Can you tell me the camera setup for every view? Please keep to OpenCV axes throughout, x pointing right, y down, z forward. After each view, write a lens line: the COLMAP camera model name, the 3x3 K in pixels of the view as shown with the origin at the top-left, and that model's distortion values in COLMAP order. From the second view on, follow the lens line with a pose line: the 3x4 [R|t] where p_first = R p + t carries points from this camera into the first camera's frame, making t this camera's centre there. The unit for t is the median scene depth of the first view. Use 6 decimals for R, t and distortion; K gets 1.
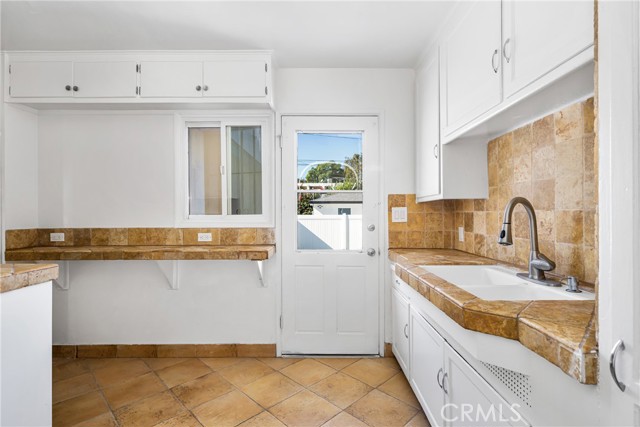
lens RADIAL K [[312.5, 0, 319.0], [0, 312.5, 213.6], [0, 0, 1]] dist [0.000873, 0.000055]
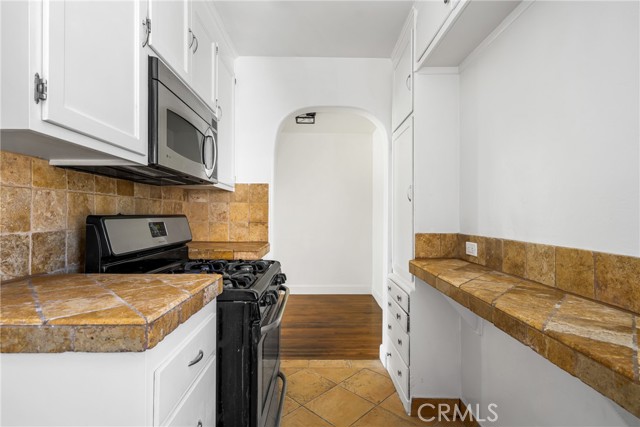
lens RADIAL K [[312.5, 0, 319.6], [0, 312.5, 212.6], [0, 0, 1]] dist [0.000873, 0.000055]
pose [[0.015644, 0.002966, -0.999873, -0.192058], [-0.000230, 0.999996, 0.002963, -0.001708], [0.999878, 0.000184, 0.015645, 0.673928]]
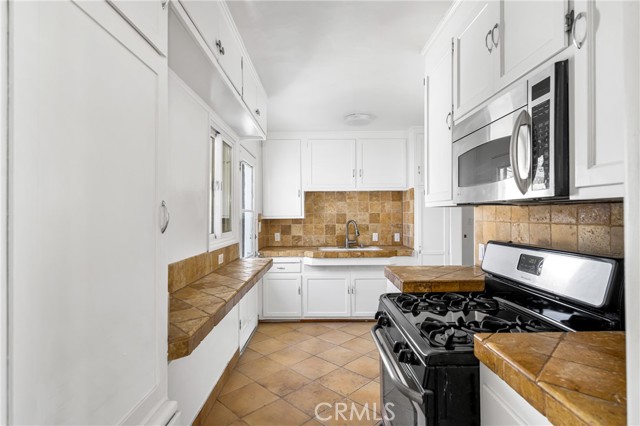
lens RADIAL K [[332.3, 0, 319.8], [0, 332.3, 213.7], [0, 0, 1]] dist [-0.000007, 0.000021]
pose [[-0.015101, 0.004085, 0.999878, -1.575685], [0.002012, 0.999990, -0.004056, -0.063978], [-0.999884, 0.001951, -0.015109, 0.856551]]
